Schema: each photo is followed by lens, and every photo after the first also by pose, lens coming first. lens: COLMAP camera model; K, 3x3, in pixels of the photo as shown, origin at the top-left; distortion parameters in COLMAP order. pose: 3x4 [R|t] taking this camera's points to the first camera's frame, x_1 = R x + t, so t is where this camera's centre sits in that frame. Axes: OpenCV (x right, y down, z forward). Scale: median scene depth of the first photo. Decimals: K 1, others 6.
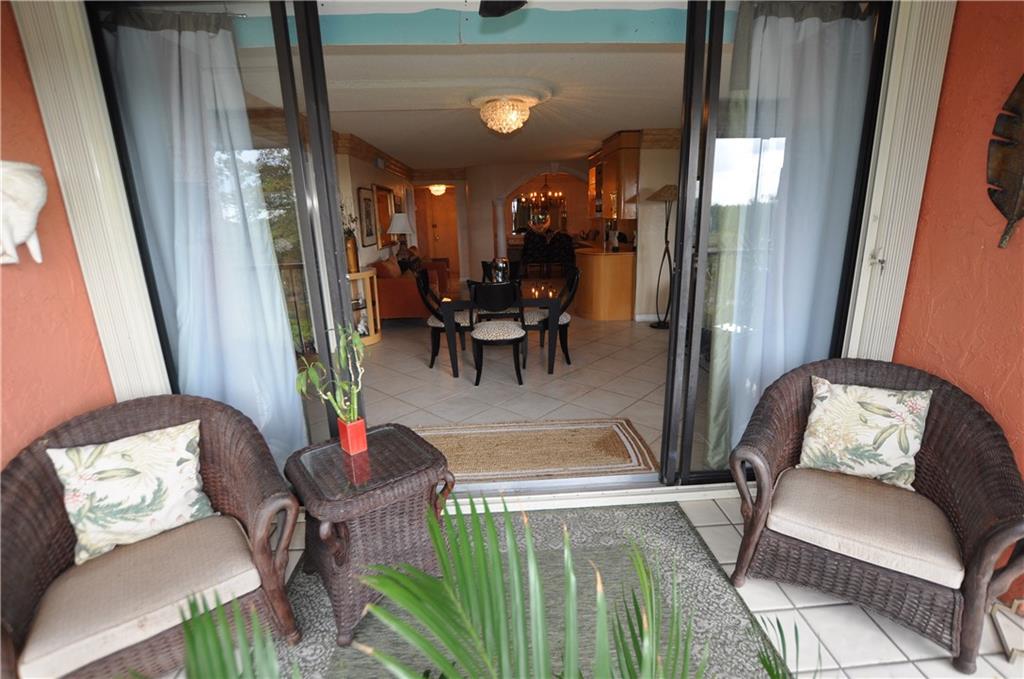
lens RADIAL K [[446.9, 0, 512.7], [0, 446.9, 332.6], [0, 0, 1]] dist [-0.023964, 0.000870]
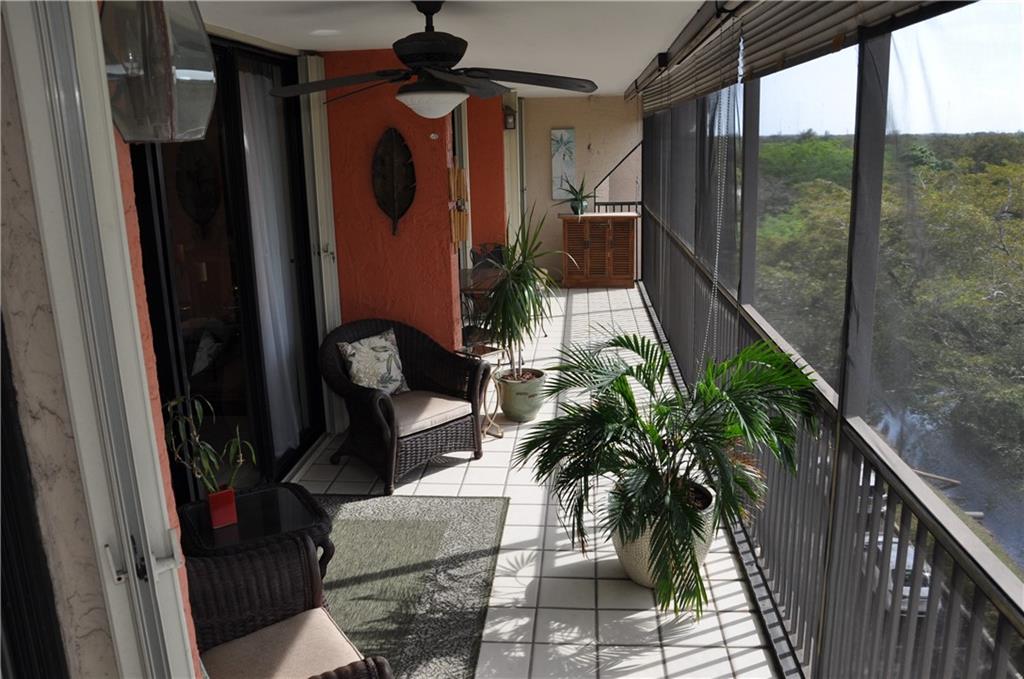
lens RADIAL K [[825.1, 0, 512.5], [0, 825.1, 340.0], [0, 0, 1]] dist [-0.075876, 0.010190]
pose [[0.138590, -0.212114, 0.967368, -1.789111], [0.281970, 0.944817, 0.166773, -0.191233], [-0.949361, 0.249655, 0.190752, 0.041082]]
